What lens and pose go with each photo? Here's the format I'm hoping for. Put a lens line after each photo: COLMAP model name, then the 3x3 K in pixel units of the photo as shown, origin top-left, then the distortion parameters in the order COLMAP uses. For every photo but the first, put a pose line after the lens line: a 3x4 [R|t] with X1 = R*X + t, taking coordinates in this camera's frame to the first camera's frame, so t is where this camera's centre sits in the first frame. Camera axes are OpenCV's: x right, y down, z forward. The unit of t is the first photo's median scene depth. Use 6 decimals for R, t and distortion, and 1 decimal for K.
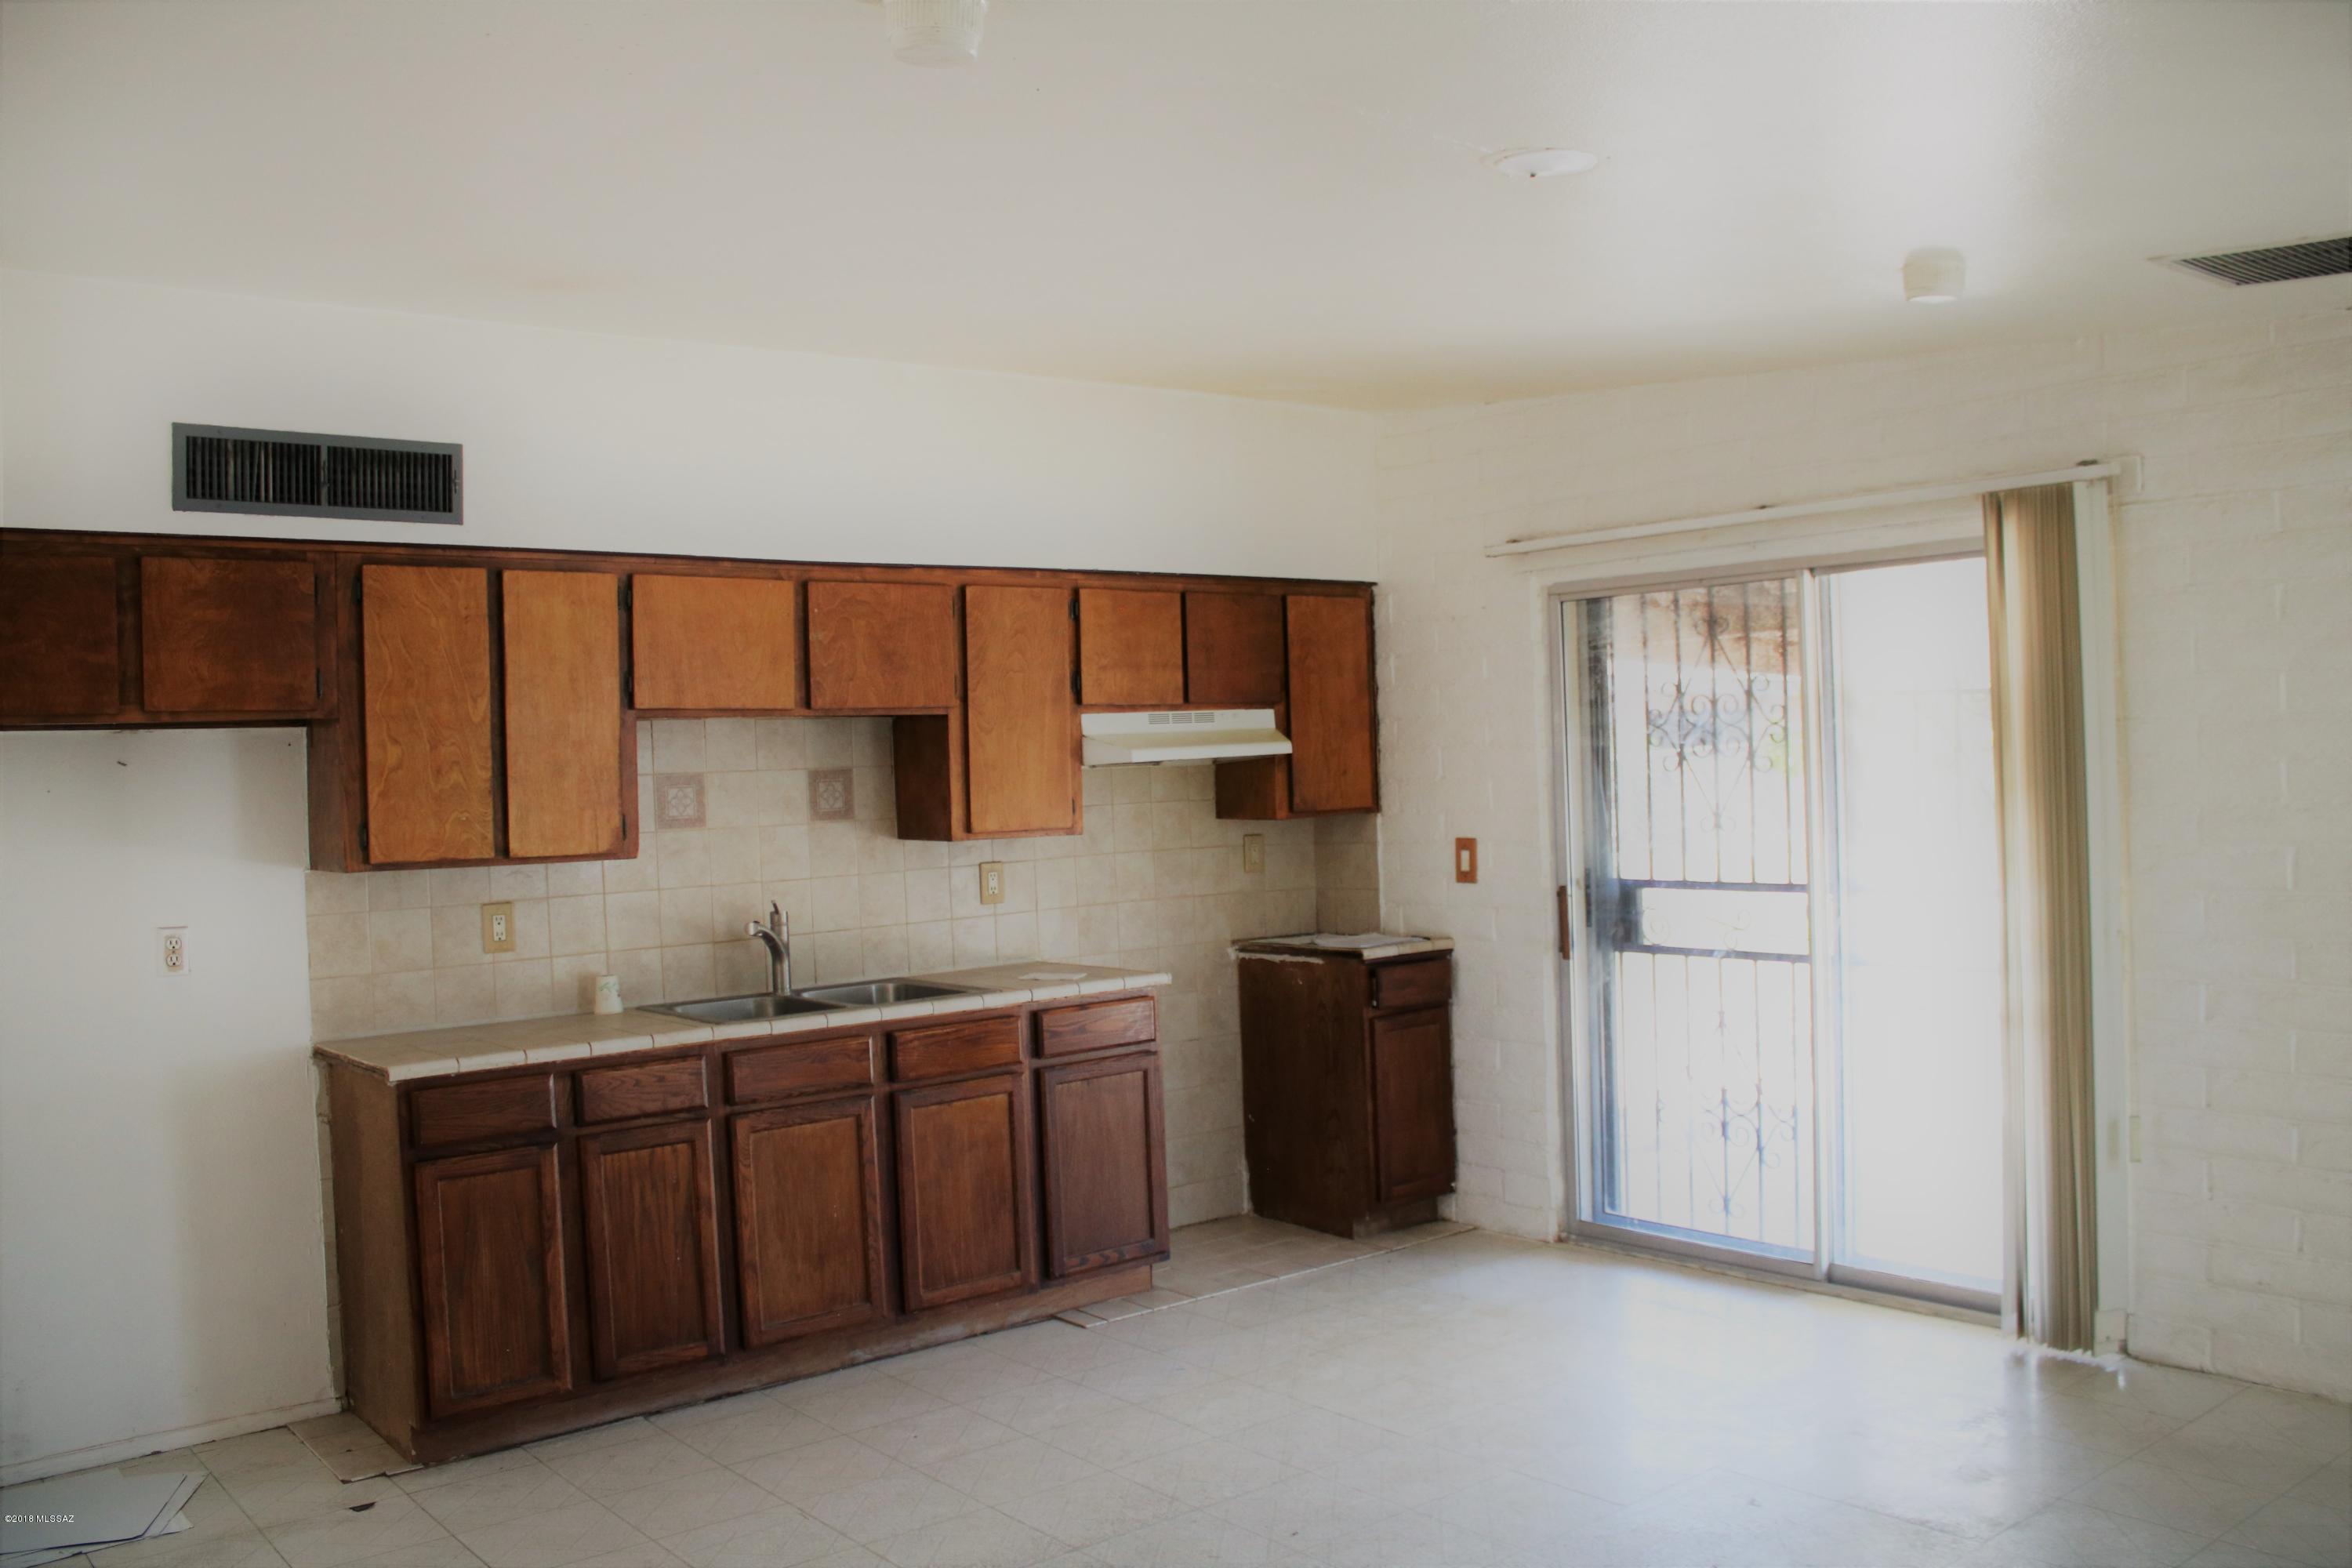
lens RADIAL K [[2017.6, 0, 1170.9], [0, 2017.6, 770.4], [0, 0, 1]] dist [-0.158932, 0.164192]
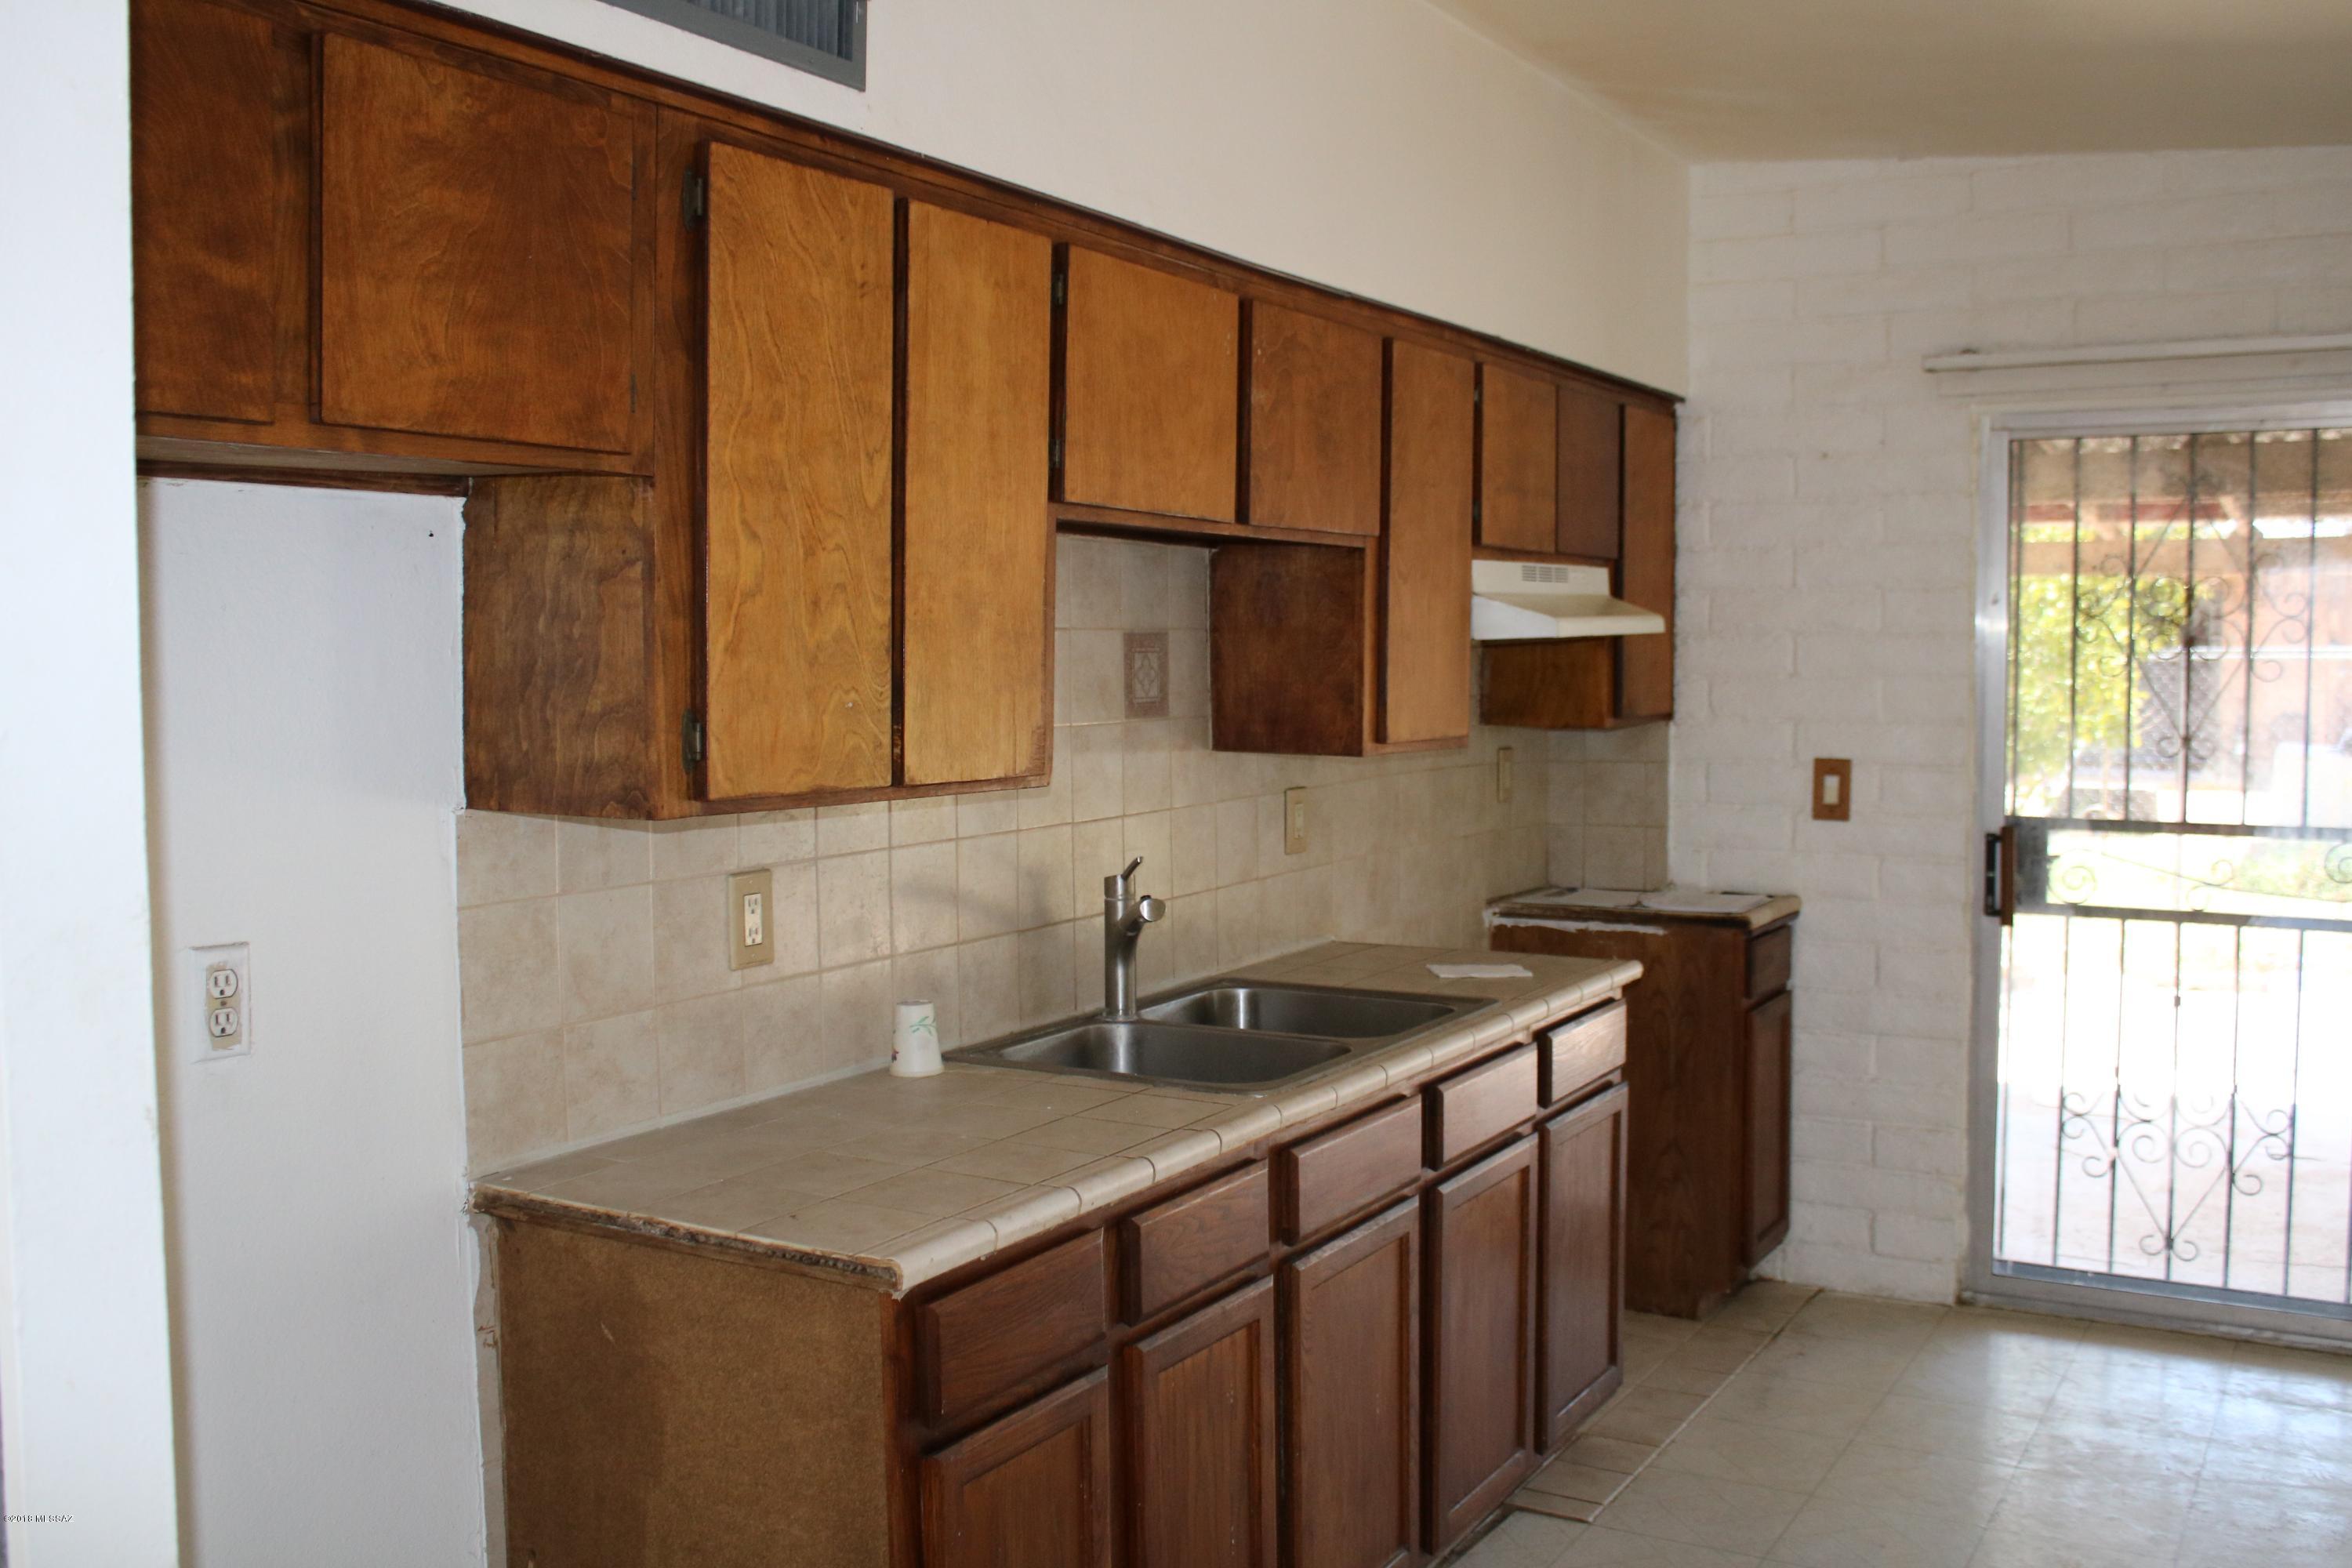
lens RADIAL K [[2168.7, 0, 1186.3], [0, 2168.7, 773.5], [0, 0, 1]] dist [-0.124301, 0.086946]
pose [[0.933524, 0.011187, 0.358340, -0.428521], [-0.028709, 0.998636, 0.043614, 0.014493], [-0.357363, -0.051002, 0.932572, 0.440590]]
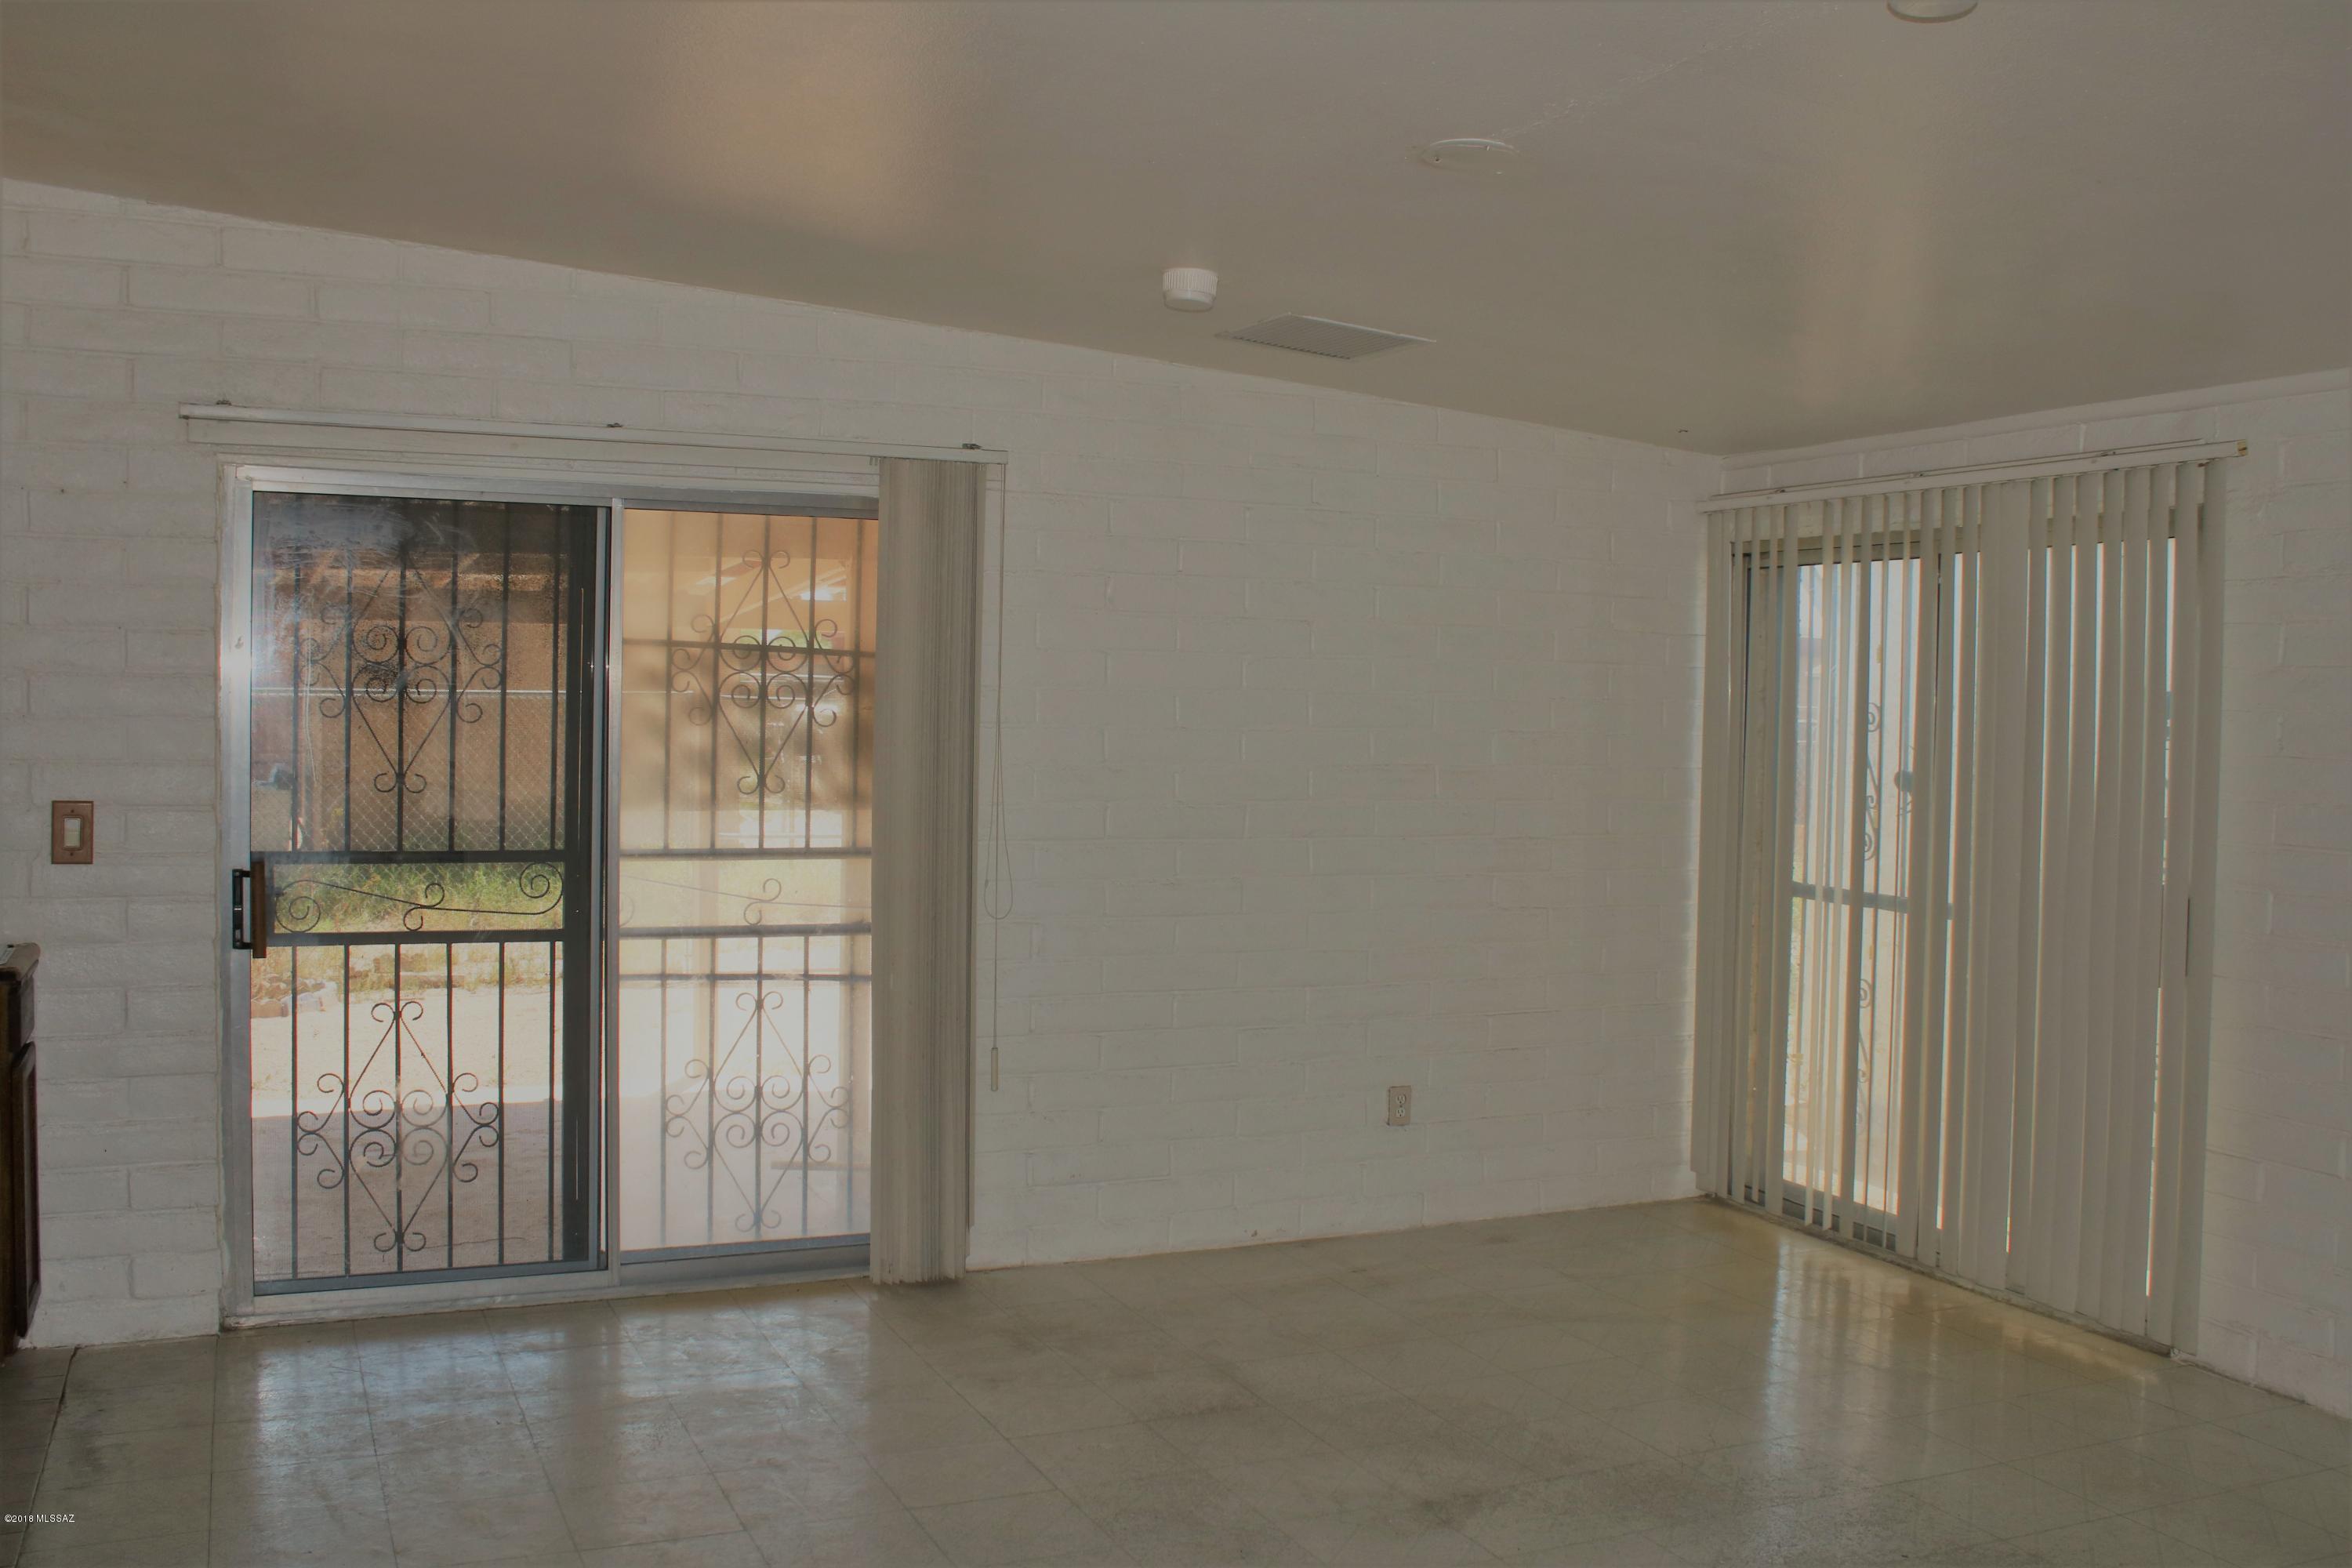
lens RADIAL K [[2168.7, 0, 1178.2], [0, 2168.7, 760.8], [0, 0, 1]] dist [-0.124301, 0.086946]
pose [[0.252601, 0.013995, 0.967469, -0.585524], [-0.021455, 0.999731, -0.008860, 0.021627], [-0.967333, -0.018519, 0.252834, 0.529530]]
